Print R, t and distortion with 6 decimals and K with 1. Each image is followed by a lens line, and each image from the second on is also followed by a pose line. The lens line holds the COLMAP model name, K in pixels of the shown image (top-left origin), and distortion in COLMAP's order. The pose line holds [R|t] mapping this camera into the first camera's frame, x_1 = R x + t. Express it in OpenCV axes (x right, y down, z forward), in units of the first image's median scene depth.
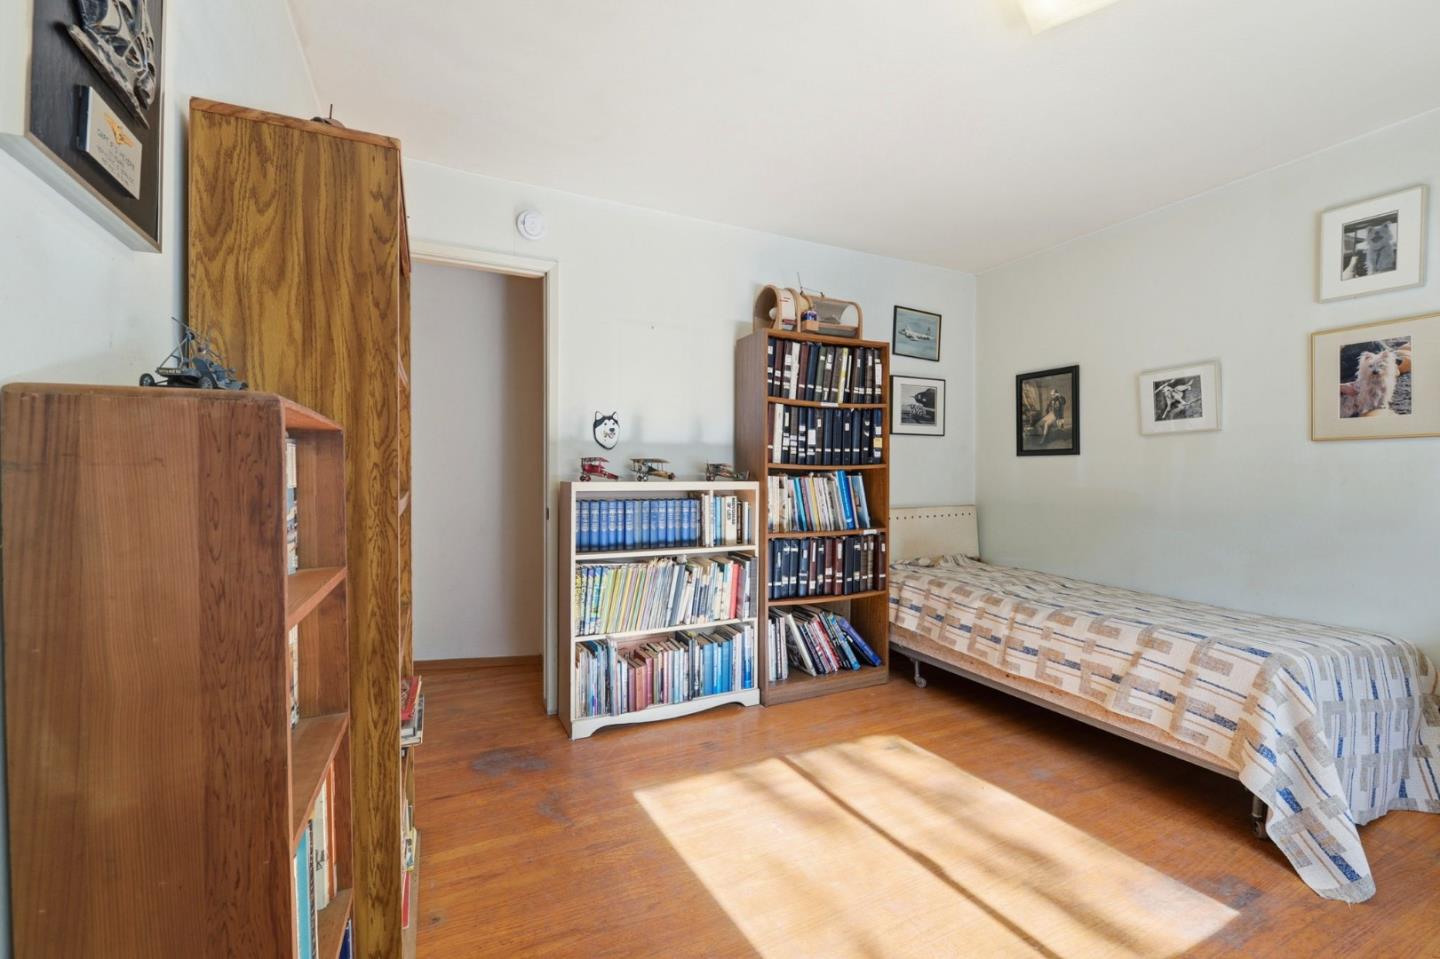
lens RADIAL K [[603.4, 0, 718.6], [0, 603.4, 475.8], [0, 0, 1]] dist [-0.007359, -0.000239]
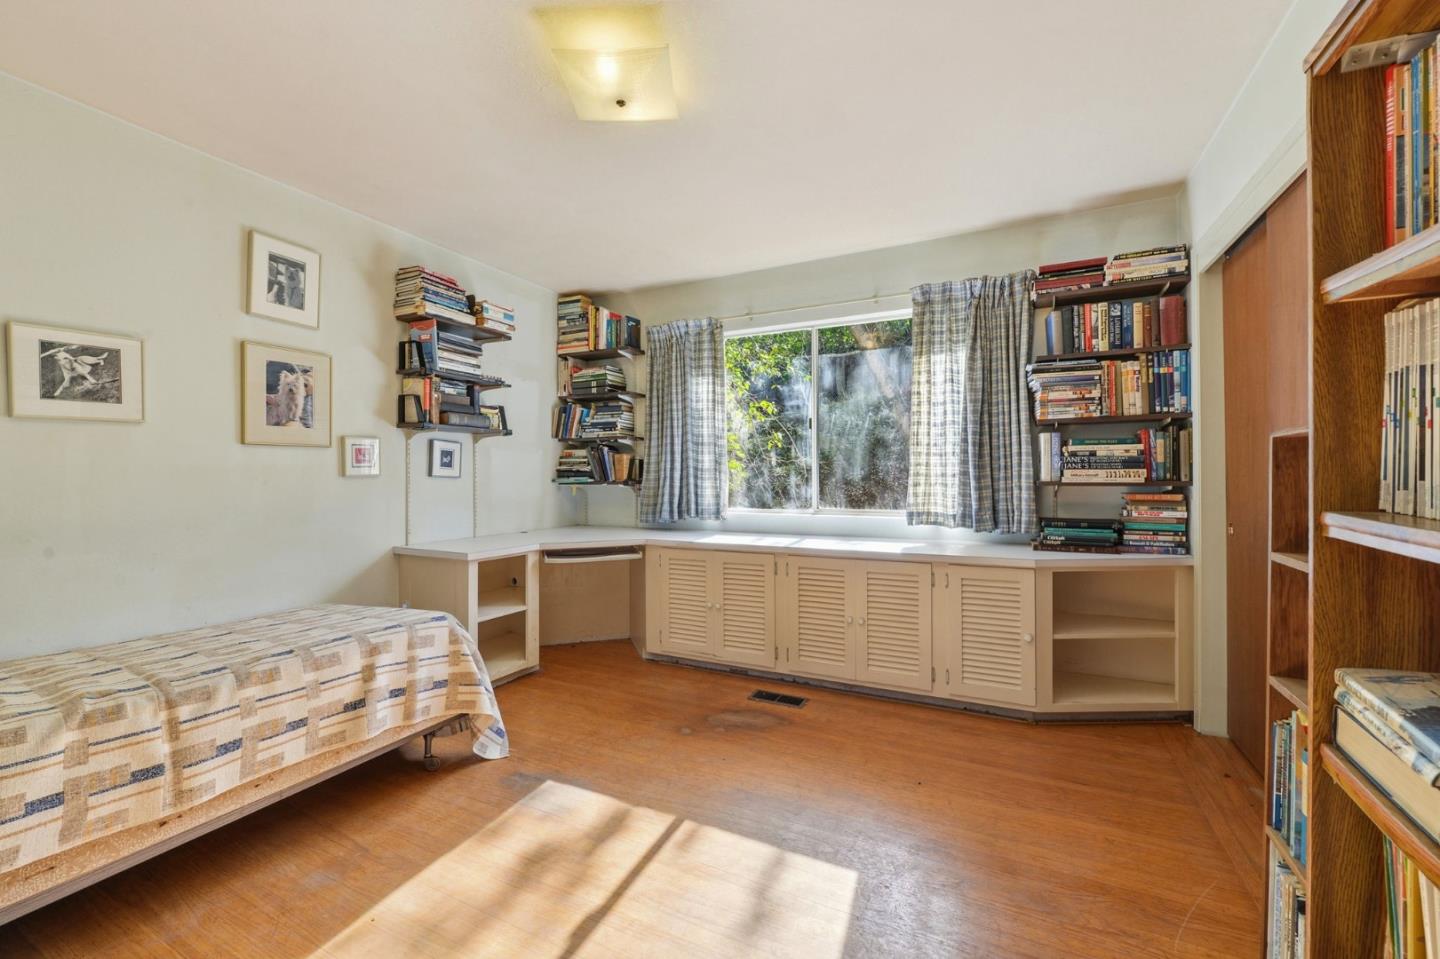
lens RADIAL K [[568.2, 0, 714.7], [0, 568.2, 475.0], [0, 0, 1]] dist [-0.008011, -0.000124]
pose [[-0.604268, 0.000946, 0.796781, -0.299676], [0.005957, 0.999977, 0.003331, -0.002698], [-0.796759, 0.006759, -0.604259, 0.987683]]
